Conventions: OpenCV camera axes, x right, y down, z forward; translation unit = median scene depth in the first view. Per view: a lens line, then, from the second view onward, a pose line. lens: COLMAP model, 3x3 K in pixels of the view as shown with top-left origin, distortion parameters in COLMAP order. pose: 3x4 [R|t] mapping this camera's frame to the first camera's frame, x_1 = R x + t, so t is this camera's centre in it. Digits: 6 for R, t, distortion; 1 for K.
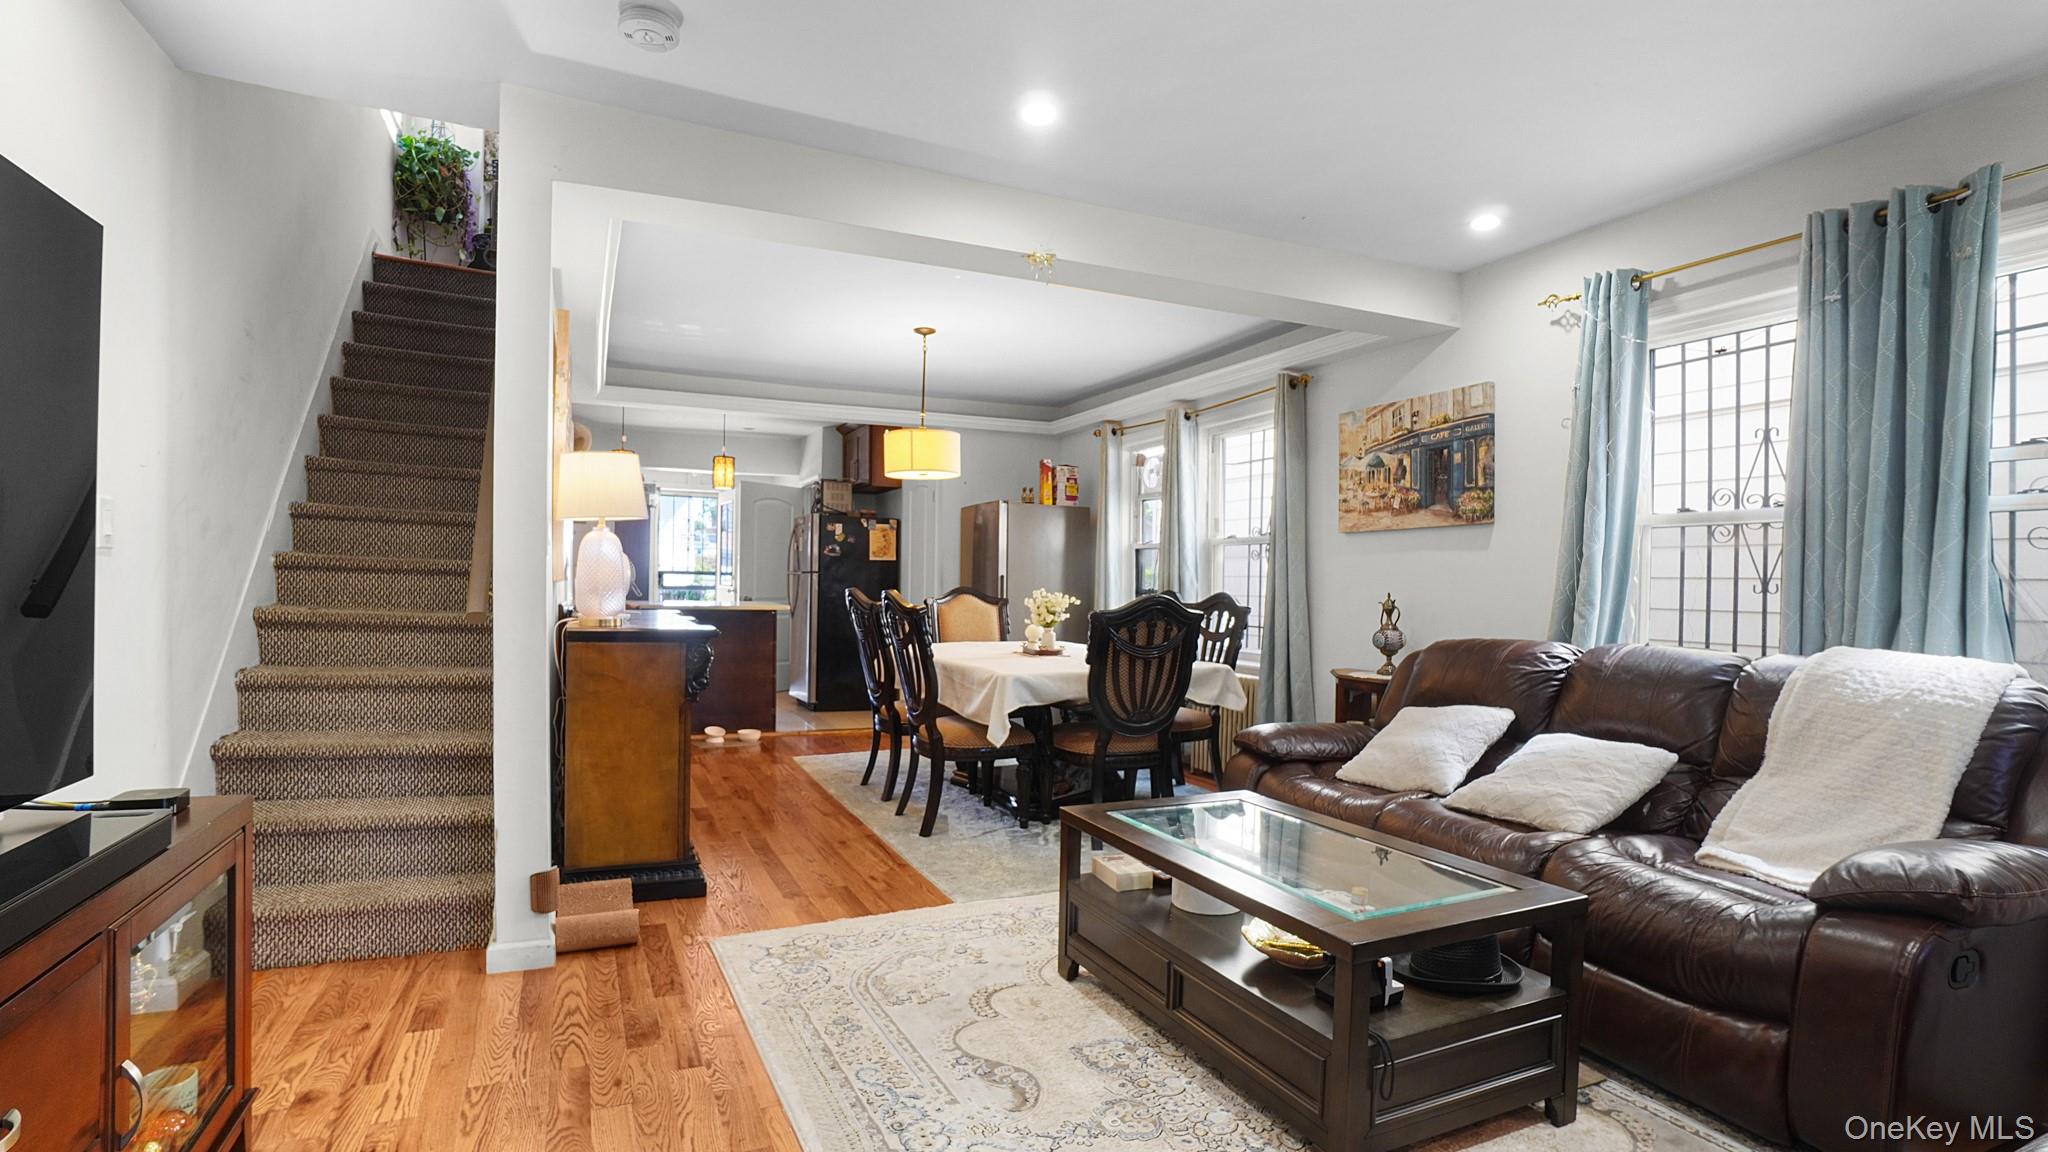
lens RADIAL K [[958.2, 0, 983.5], [0, 958.2, 571.4], [0, 0, 1]] dist [-0.068624, 0.023330]
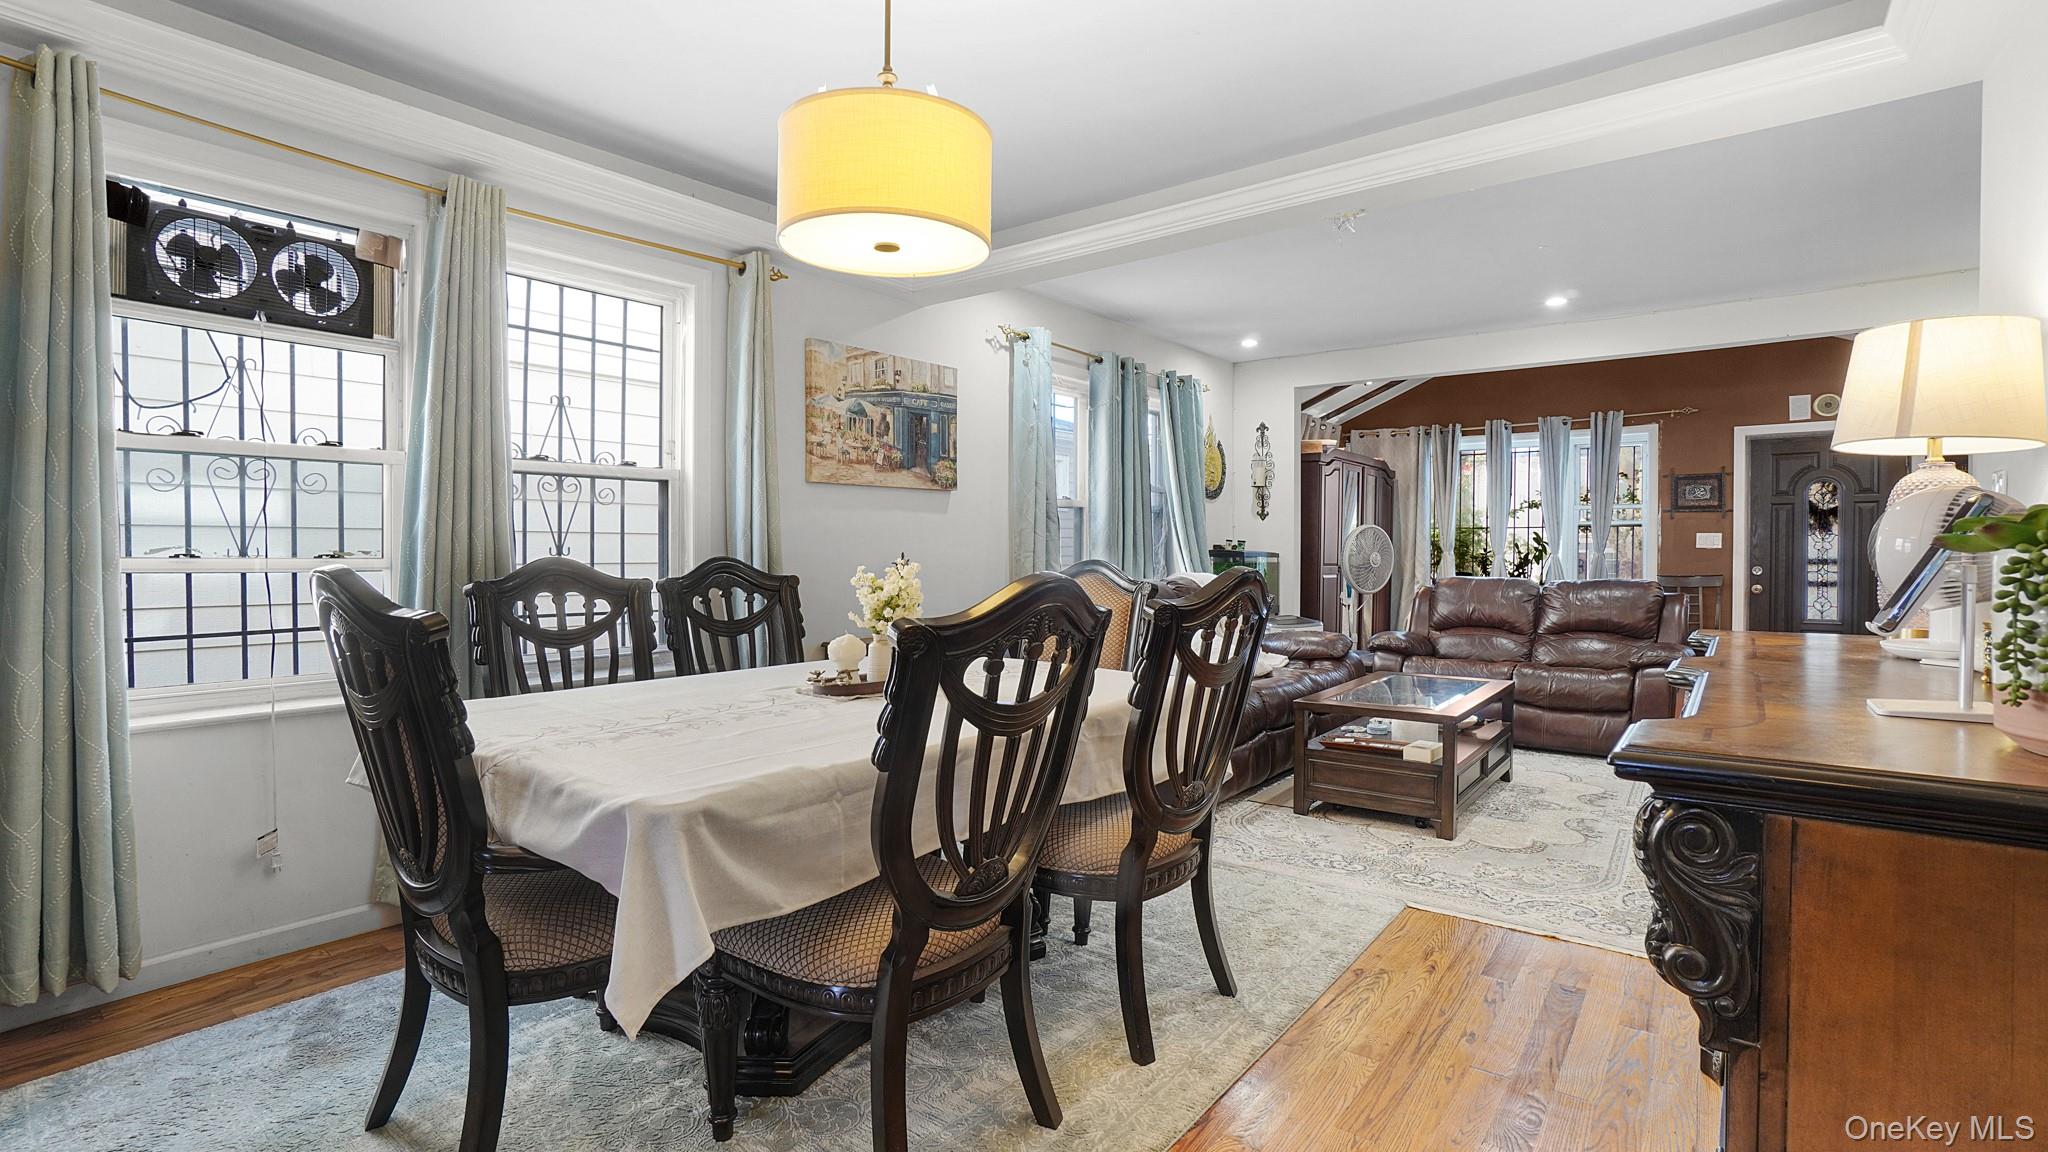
lens RADIAL K [[958.2, 0, 983.5], [0, 958.2, 571.4], [0, 0, 1]] dist [-0.068624, 0.023330]
pose [[-0.477782, -0.038937, 0.877615, -0.470071], [-0.020855, 0.999238, 0.032979, 0.007926], [-0.878231, -0.002546, -0.478230, 1.371391]]
